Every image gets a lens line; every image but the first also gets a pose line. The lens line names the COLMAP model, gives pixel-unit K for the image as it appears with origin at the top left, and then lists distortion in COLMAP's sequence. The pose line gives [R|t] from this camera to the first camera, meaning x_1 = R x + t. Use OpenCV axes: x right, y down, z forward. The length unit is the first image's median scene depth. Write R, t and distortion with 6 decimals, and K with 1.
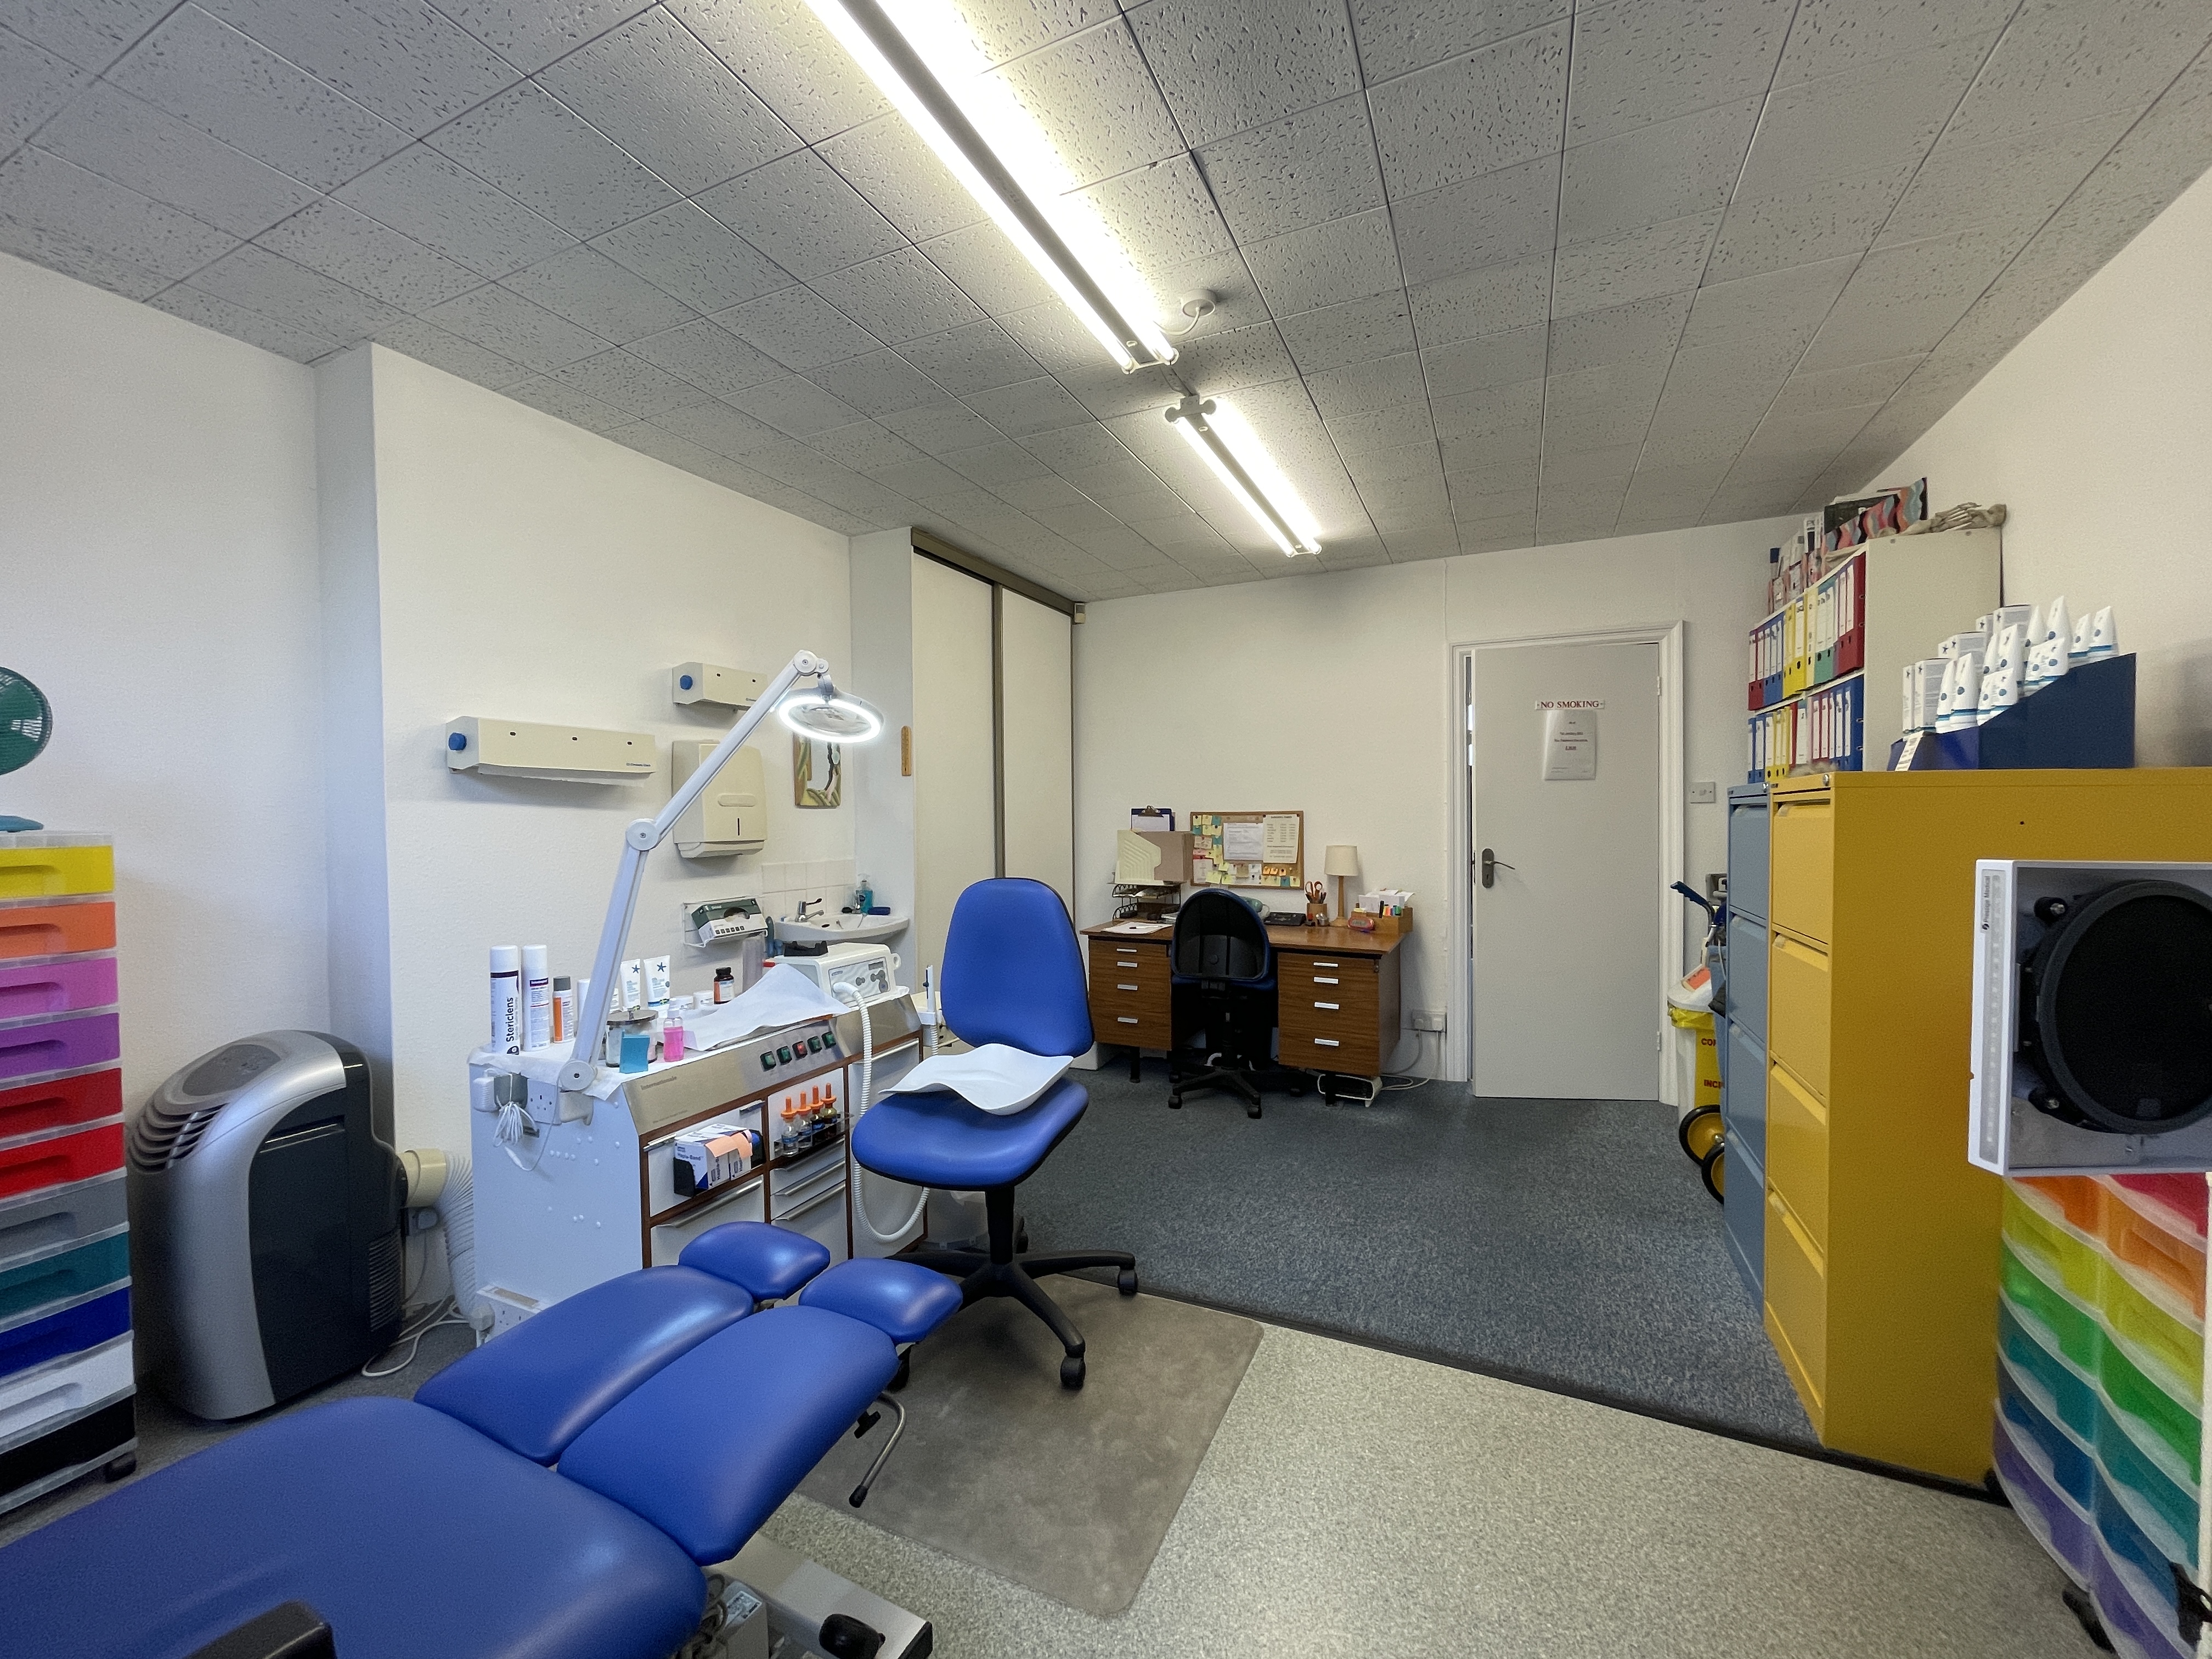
lens RADIAL K [[893.7, 0, 1098.6], [0, 893.7, 832.5], [0, 0, 1]] dist [-0.000747, -0.000515]
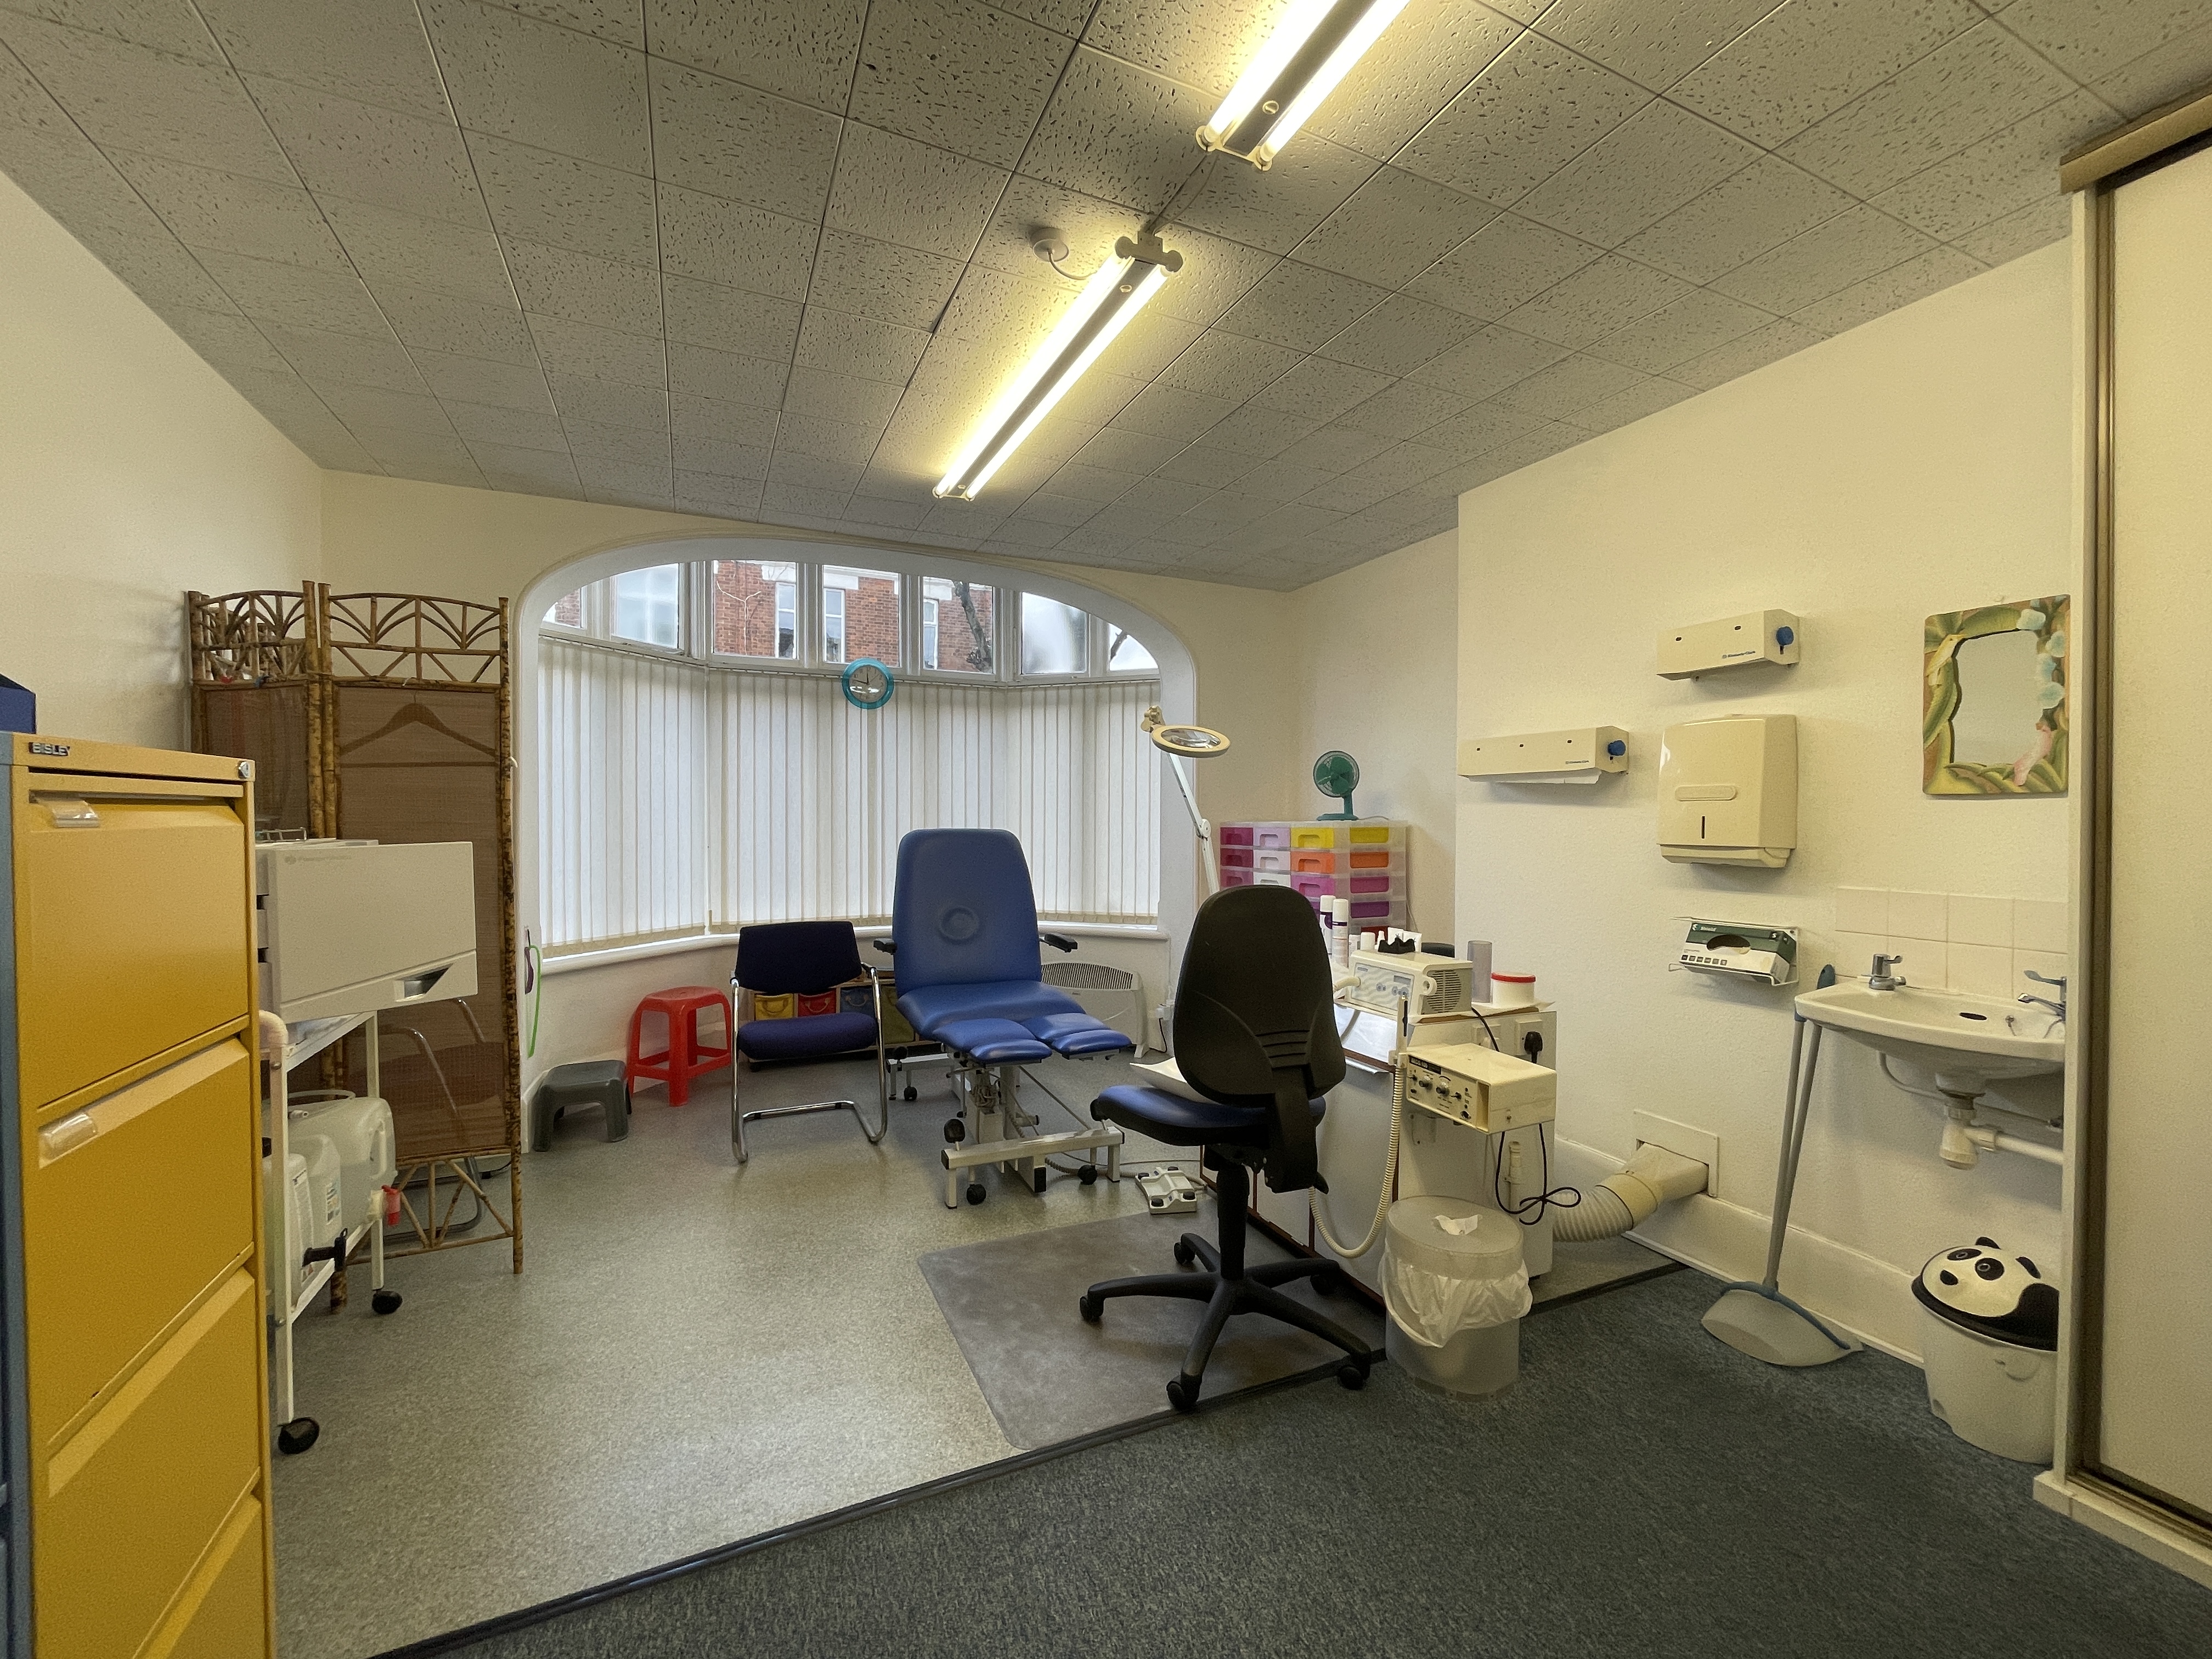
lens RADIAL K [[893.7, 0, 1103.1], [0, 893.7, 827.8], [0, 0, 1]] dist [-0.000747, -0.000515]
pose [[-0.646959, 0.017860, -0.762316, 0.648695], [-0.006468, 0.999561, 0.028907, -0.030853], [0.762498, 0.023632, -0.646559, 1.373769]]
